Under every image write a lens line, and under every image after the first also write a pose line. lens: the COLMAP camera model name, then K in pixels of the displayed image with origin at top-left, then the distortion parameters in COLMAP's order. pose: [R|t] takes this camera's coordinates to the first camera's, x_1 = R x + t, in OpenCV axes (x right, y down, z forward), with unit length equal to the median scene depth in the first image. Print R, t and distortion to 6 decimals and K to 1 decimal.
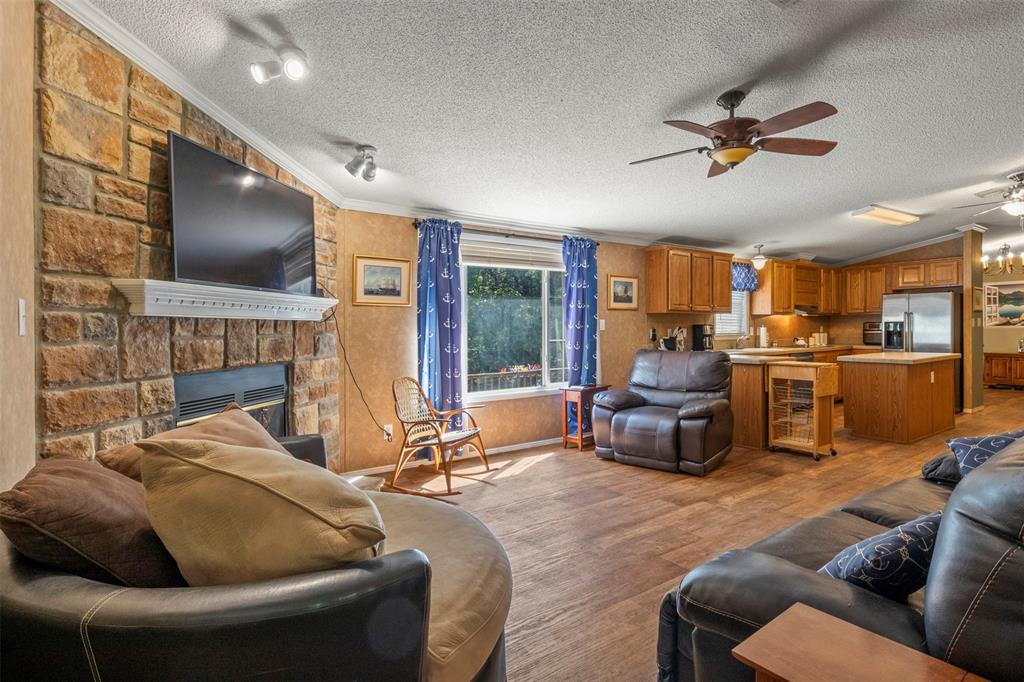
lens RADIAL K [[516.4, 0, 509.2], [0, 516.4, 330.5], [0, 0, 1]] dist [-0.010574, -0.001153]
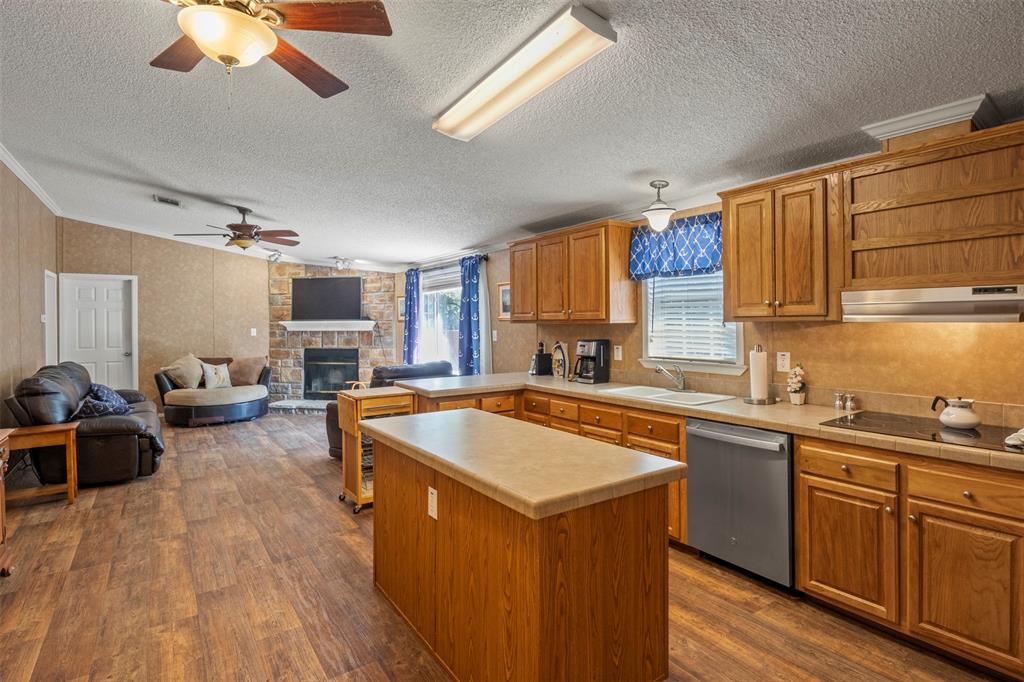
lens RADIAL K [[516.4, 0, 538.8], [0, 516.4, 326.3], [0, 0, 1]] dist [-0.010574, -0.001153]
pose [[0.023668, 0.014407, -0.999616, 1.298615], [0.002151, 0.999893, 0.014462, -0.047640], [0.999718, -0.002492, 0.023634, 1.161087]]
